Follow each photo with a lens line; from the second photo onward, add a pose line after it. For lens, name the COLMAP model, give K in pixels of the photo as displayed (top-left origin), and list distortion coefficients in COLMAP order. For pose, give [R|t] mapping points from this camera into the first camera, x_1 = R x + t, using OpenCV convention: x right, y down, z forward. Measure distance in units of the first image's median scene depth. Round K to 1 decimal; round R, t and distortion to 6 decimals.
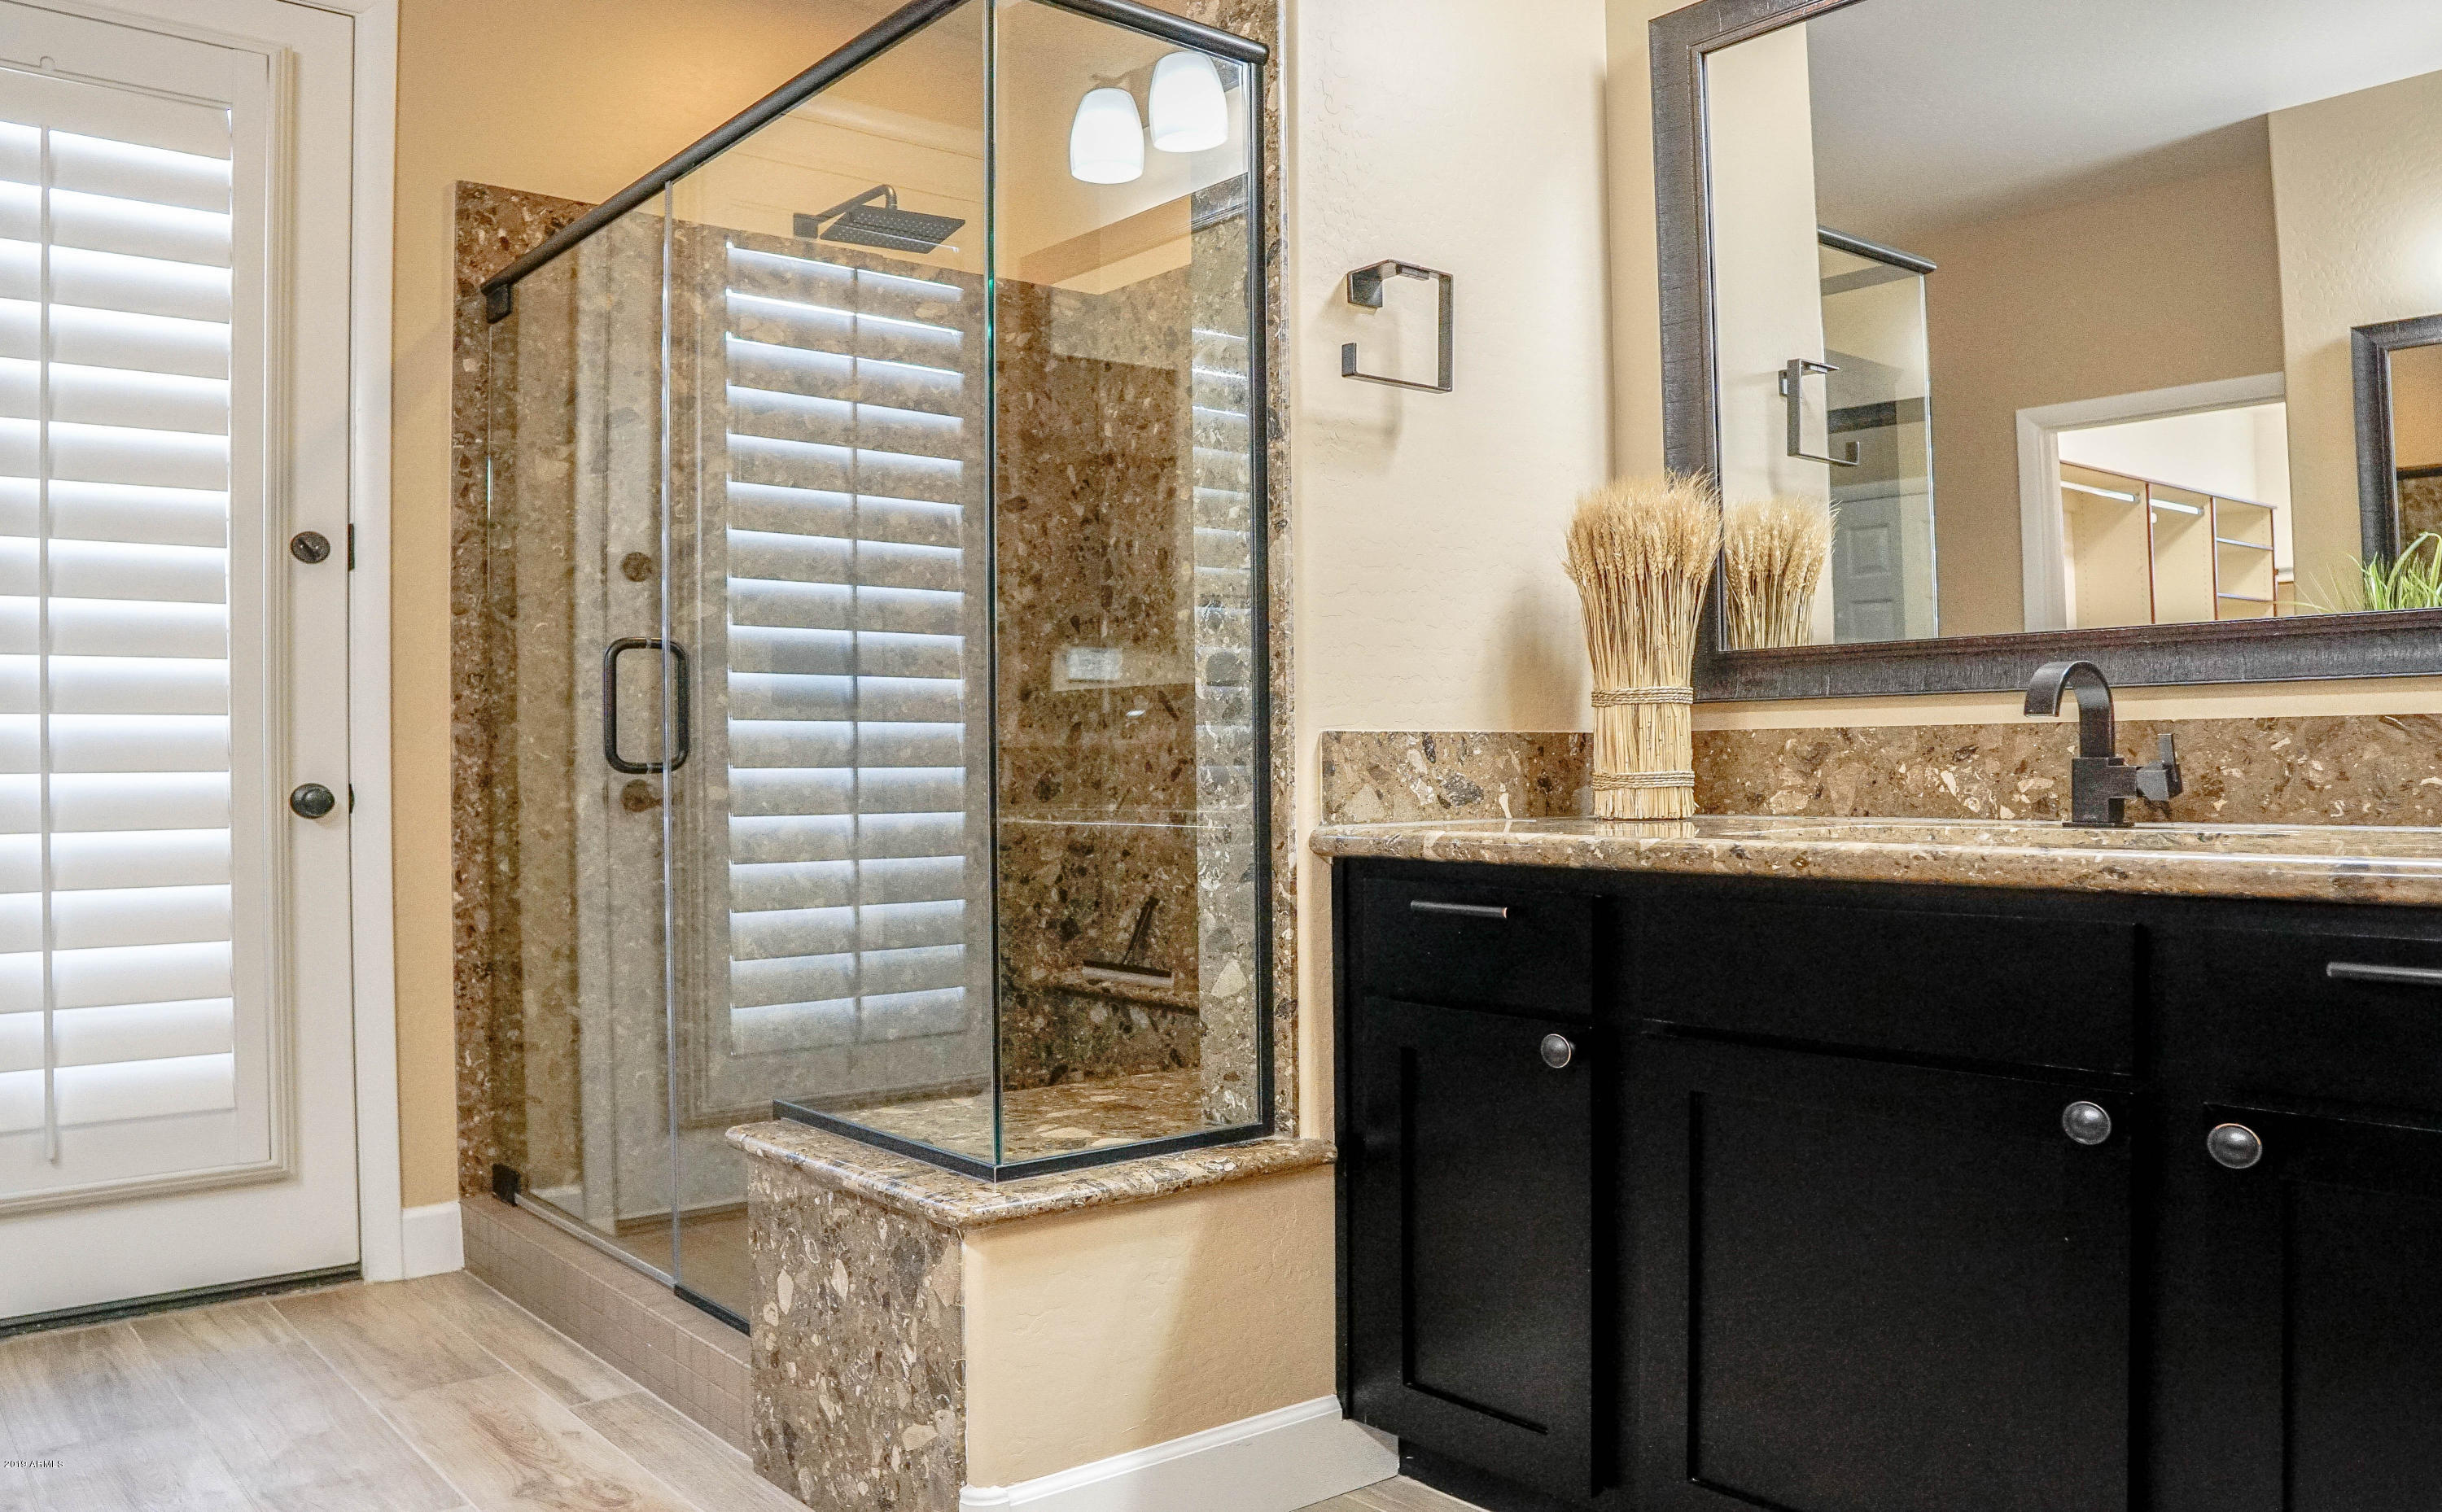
lens RADIAL K [[1794.0, 0, 1221.0], [0, 1794.0, 756.0], [0, 0, 1]] dist [-0.131400, 0.074963]
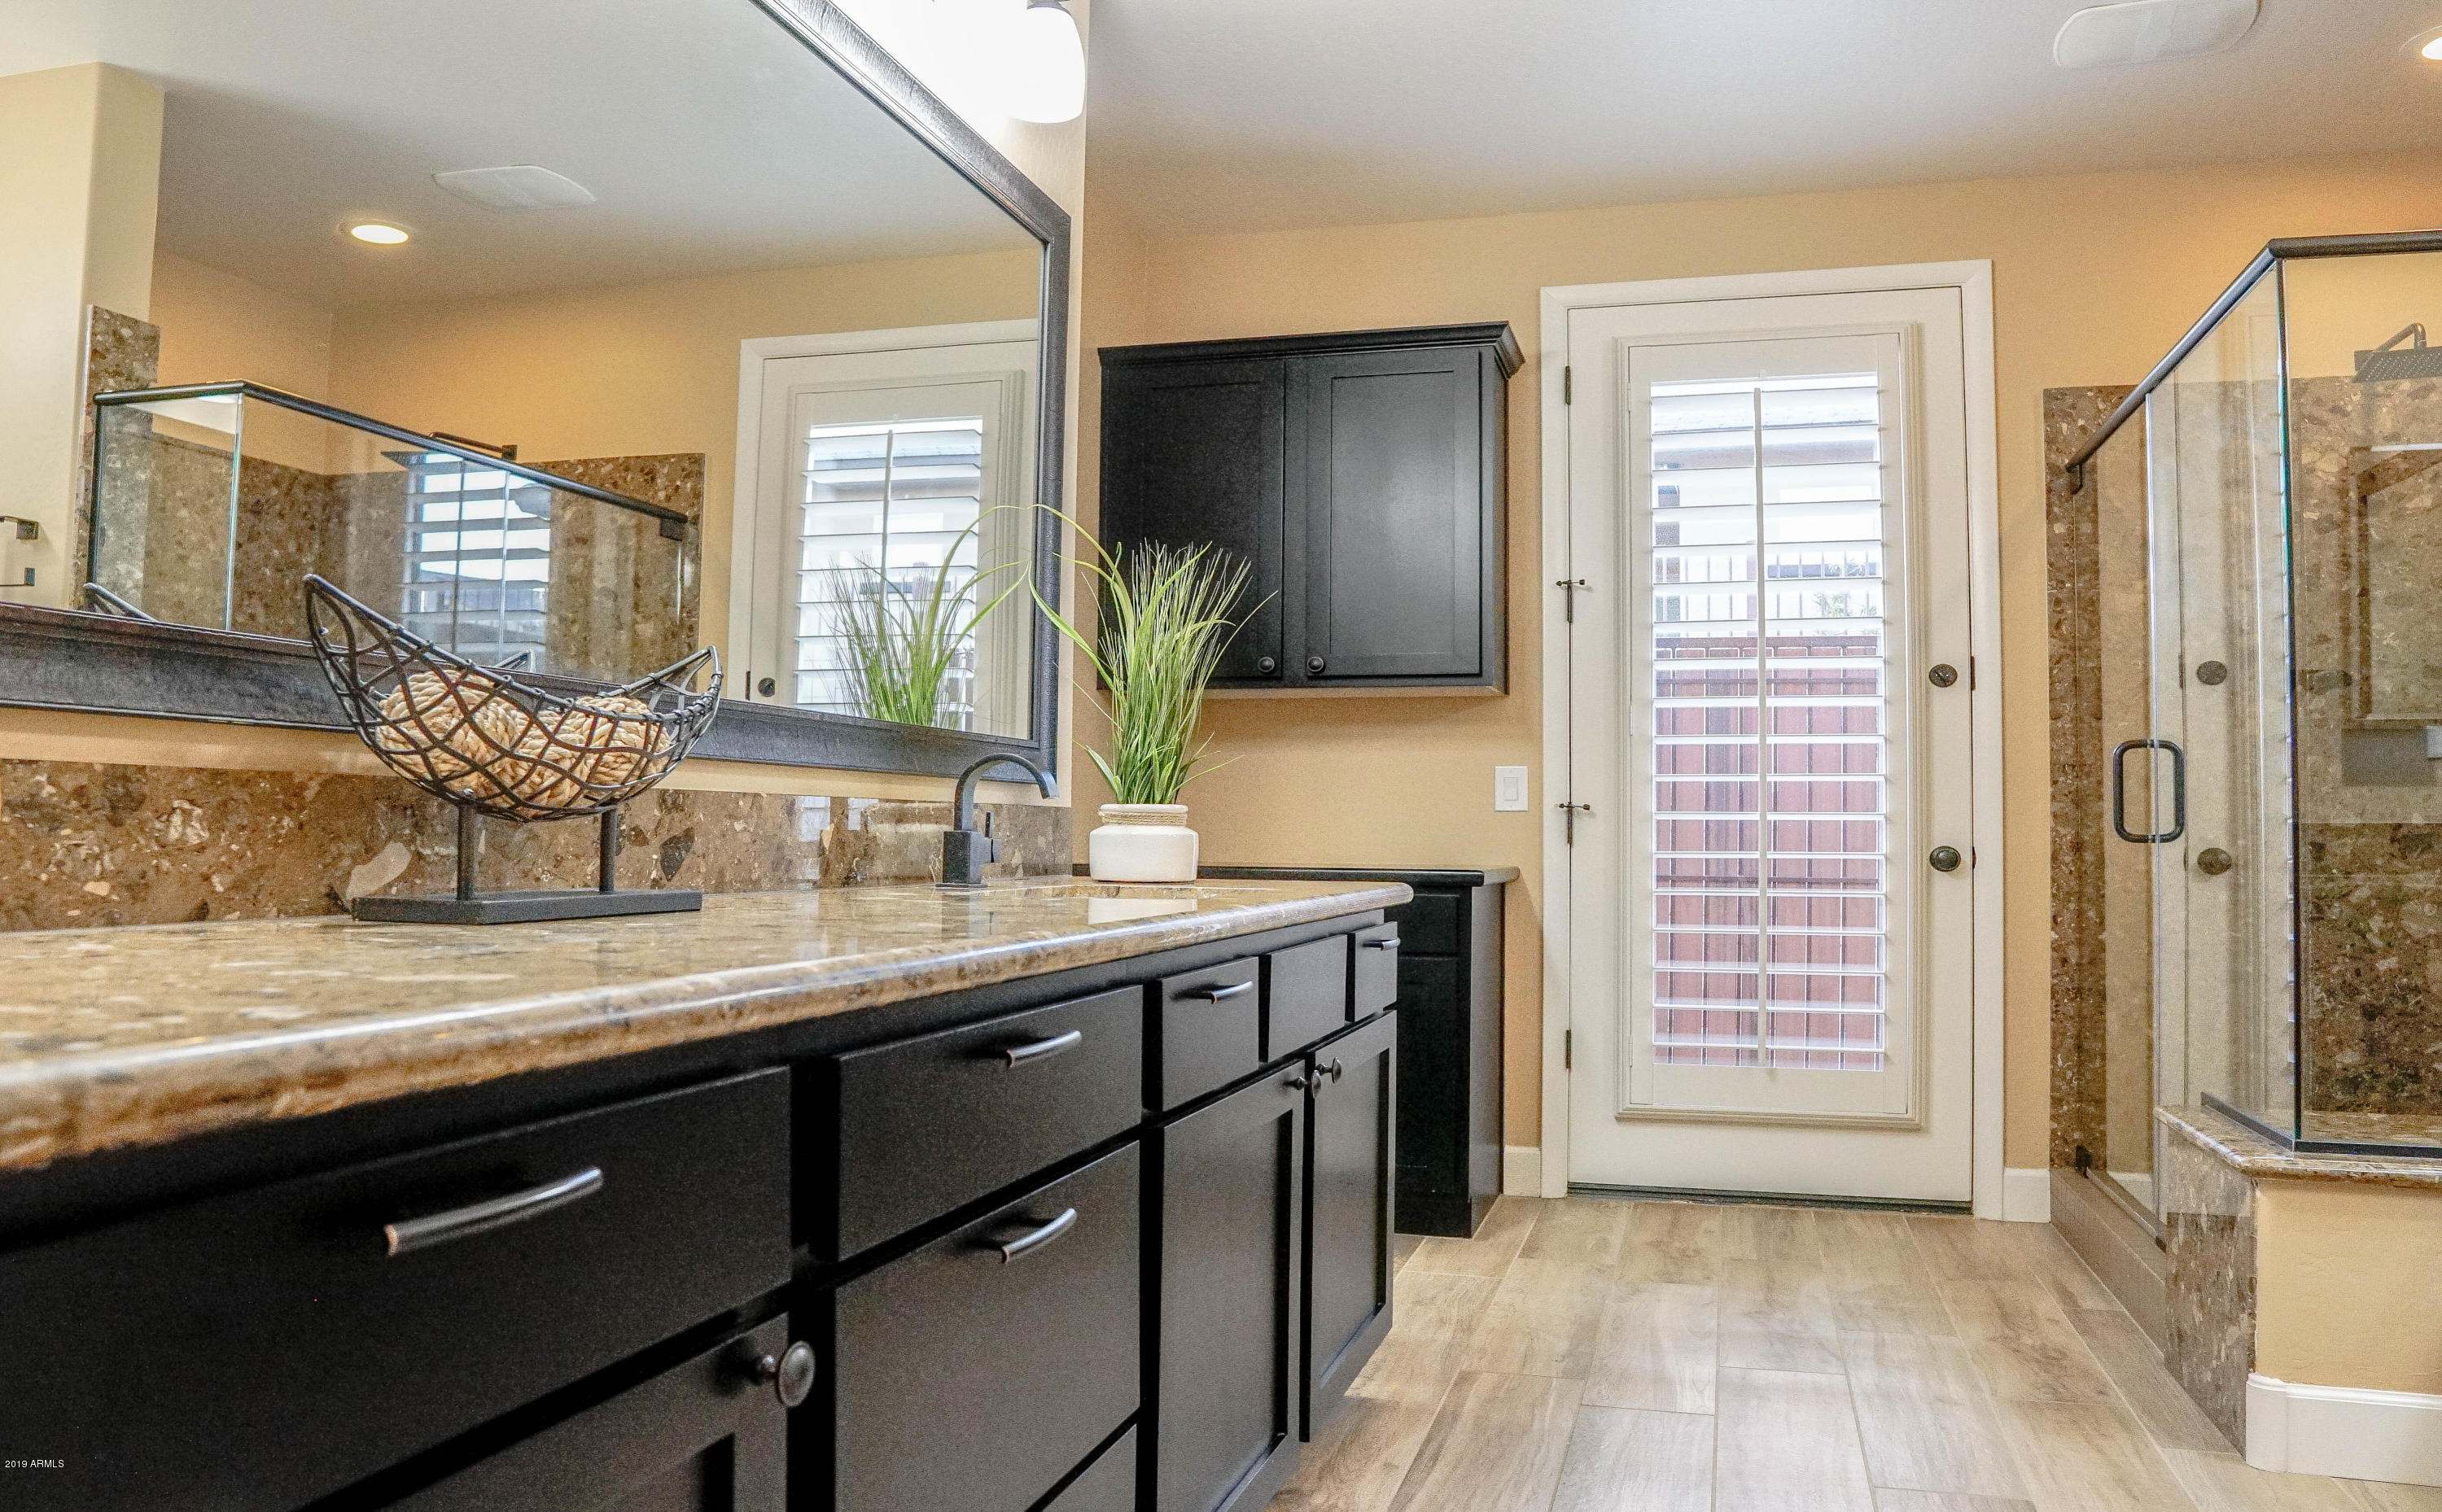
lens RADIAL K [[1794.0, 0, 1221.0], [0, 1794.0, 756.0], [0, 0, 1]] dist [-0.131400, 0.074963]
pose [[0.549159, -0.020419, -0.835468, 0.311812], [-0.012422, 0.999392, -0.032591, -0.002933], [0.835625, 0.028276, 0.548572, -0.235346]]
